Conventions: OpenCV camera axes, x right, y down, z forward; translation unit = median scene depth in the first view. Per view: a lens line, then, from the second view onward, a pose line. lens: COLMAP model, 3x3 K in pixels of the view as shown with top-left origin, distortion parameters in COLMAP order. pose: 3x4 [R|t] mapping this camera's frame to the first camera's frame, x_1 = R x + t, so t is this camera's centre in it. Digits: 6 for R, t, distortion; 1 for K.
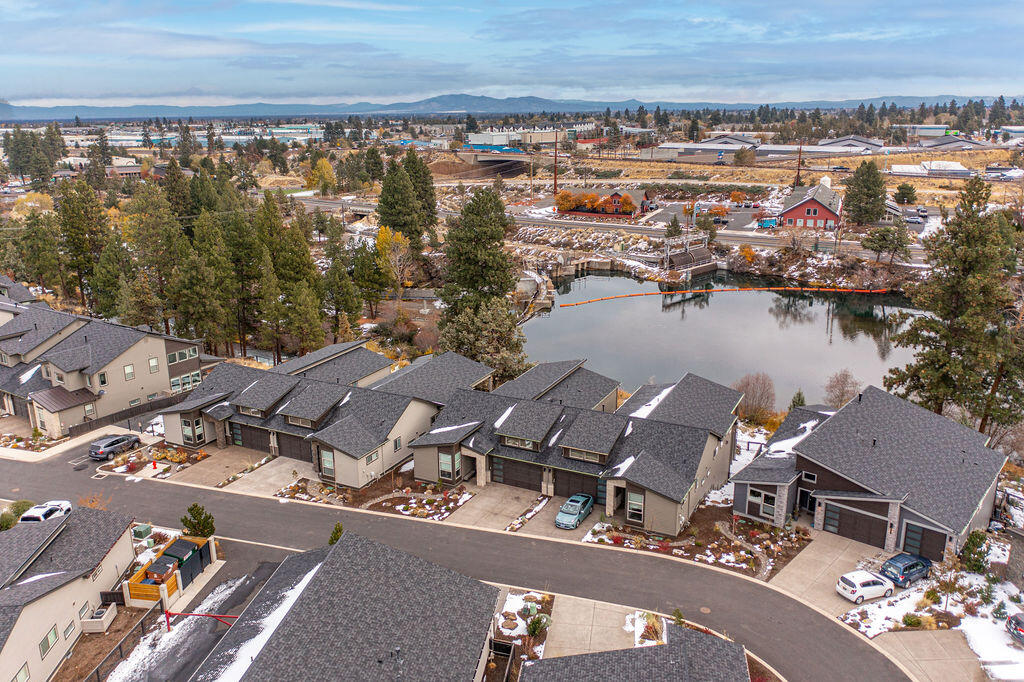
lens RADIAL K [[826.0, 0, 501.5], [0, 826.0, 339.7], [0, 0, 1]] dist [-0.010674, 0.002873]
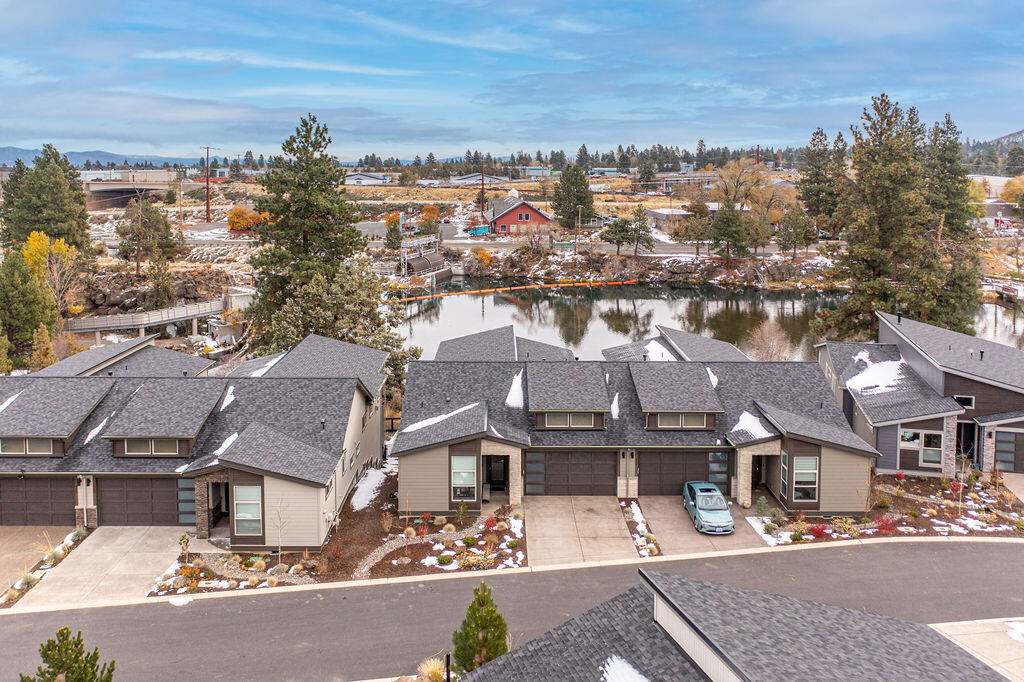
lens RADIAL K [[858.7, 0, 511.5], [0, 858.7, 221.0], [0, 0, 1]] dist [-0.009107, 0.008130]
pose [[0.884798, -0.016580, 0.465681, -0.287369], [0.113472, 0.976949, -0.180815, 0.081461], [-0.451948, 0.212827, 0.866284, 0.386870]]
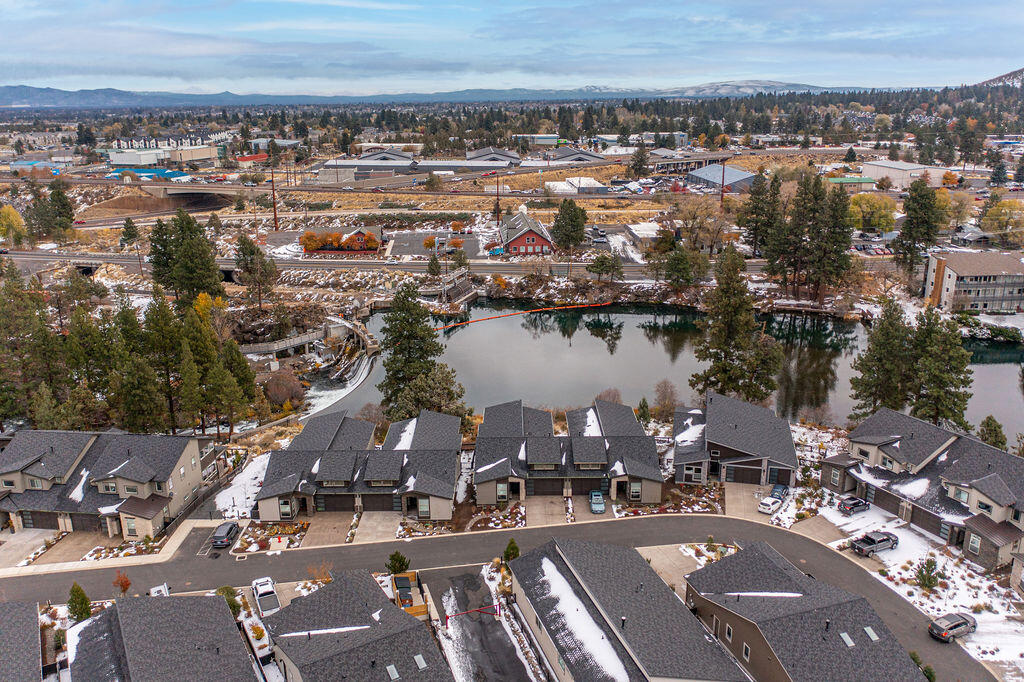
lens RADIAL K [[829.7, 0, 512.0], [0, 829.7, 341.0], [0, 0, 1]] dist [-0.010532, 0.001857]
pose [[0.889941, -0.130210, 0.437093, -0.608218], [0.125848, 0.991280, 0.039069, -0.156376], [-0.438369, 0.020238, 0.898567, -0.321223]]
